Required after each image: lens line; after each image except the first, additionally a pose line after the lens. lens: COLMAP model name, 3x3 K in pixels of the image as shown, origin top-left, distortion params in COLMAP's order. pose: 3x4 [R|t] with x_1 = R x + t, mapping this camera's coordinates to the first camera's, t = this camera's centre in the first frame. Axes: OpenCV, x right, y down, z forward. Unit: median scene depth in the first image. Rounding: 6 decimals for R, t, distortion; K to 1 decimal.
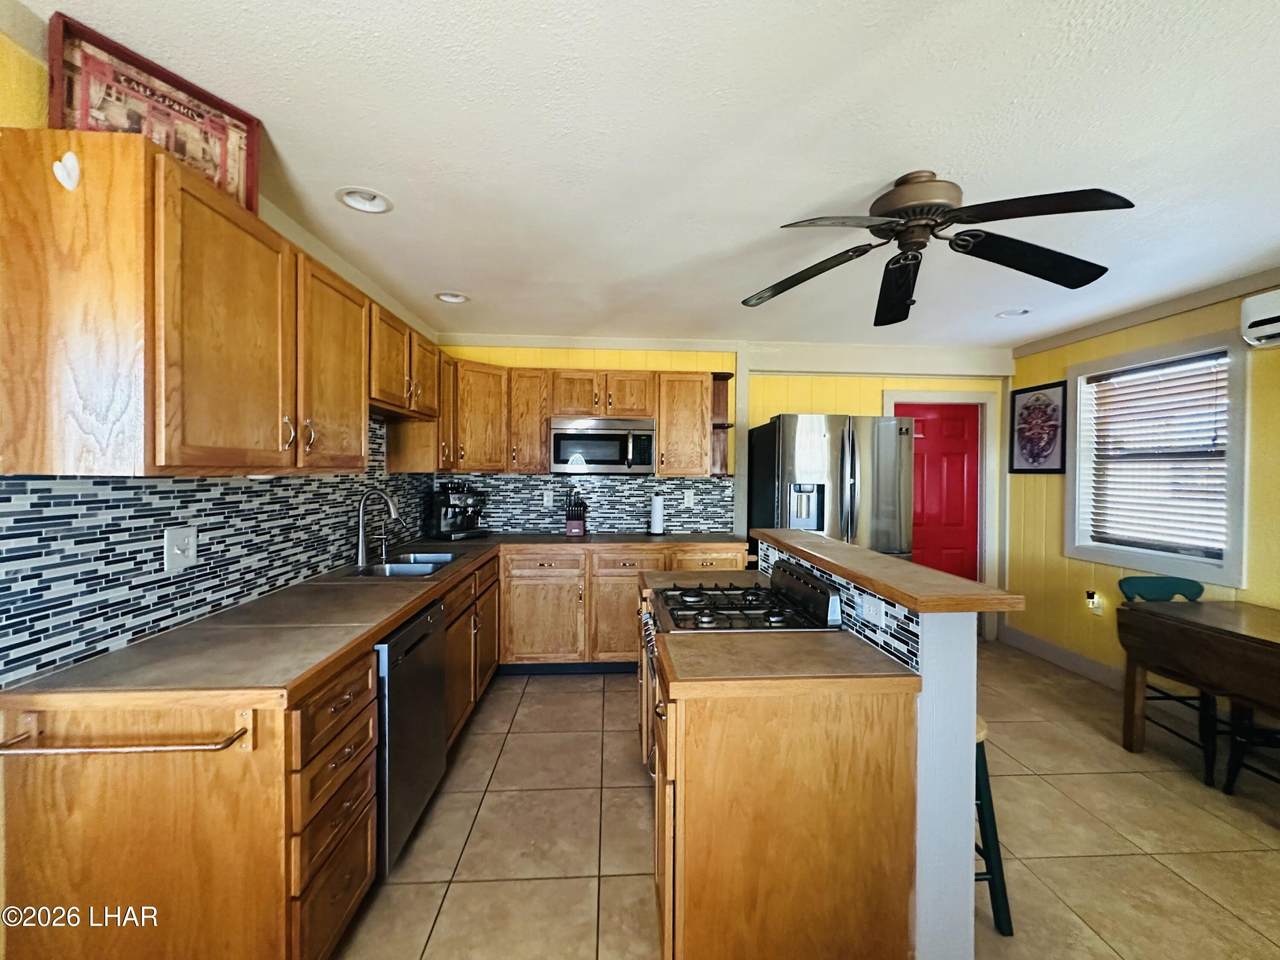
lens RADIAL K [[516.5, 0, 653.8], [0, 516.5, 477.6], [0, 0, 1]] dist [-0.001213, 0.000088]
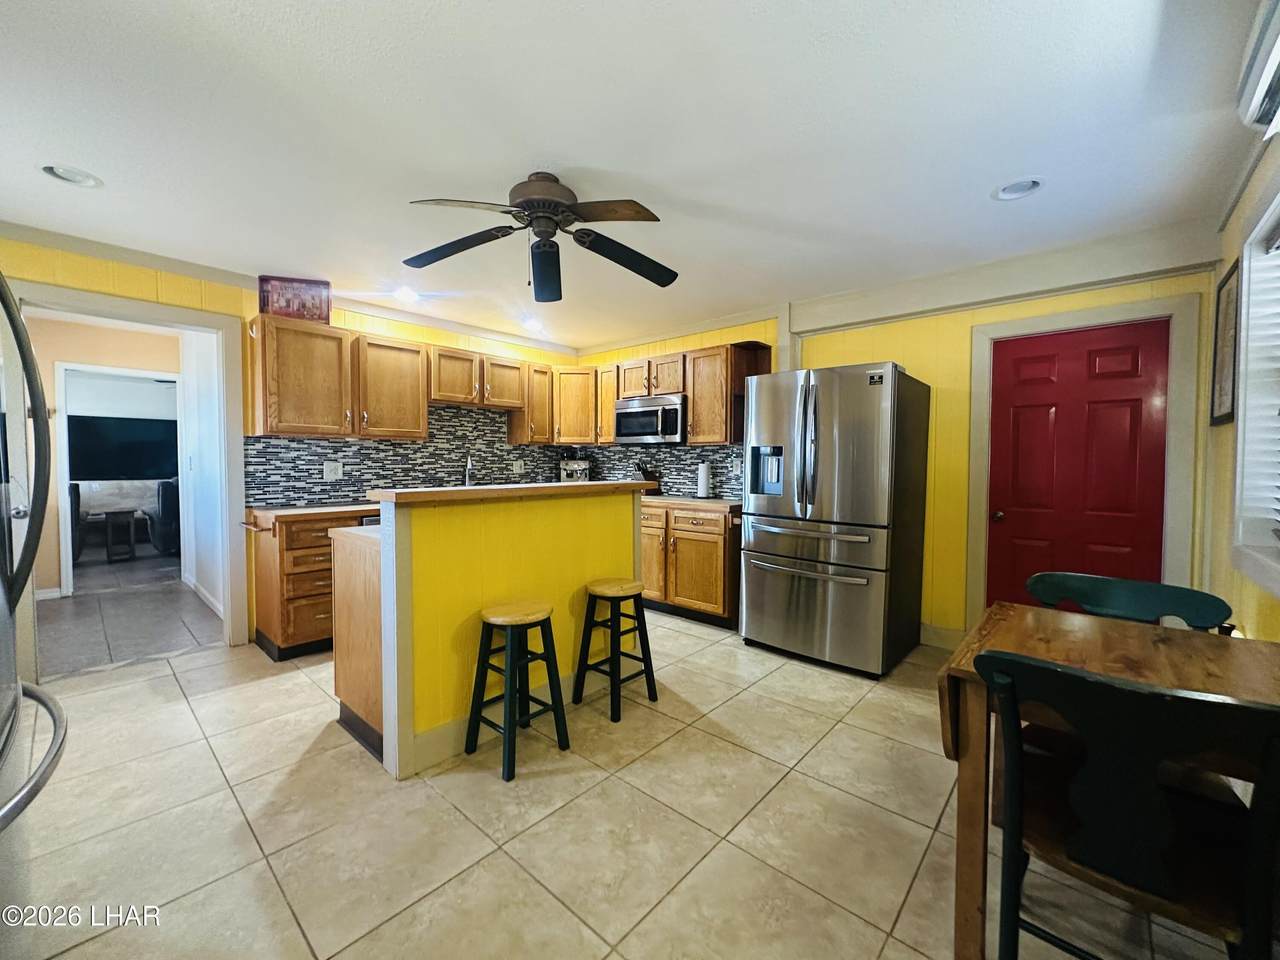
lens RADIAL K [[516.5, 0, 653.8], [0, 516.5, 477.6], [0, 0, 1]] dist [-0.001213, 0.000088]
pose [[0.711342, 0.015349, -0.702678, 1.693320], [-0.005787, 0.999856, 0.015982, 0.116286], [0.702822, -0.007302, 0.711328, 0.335129]]
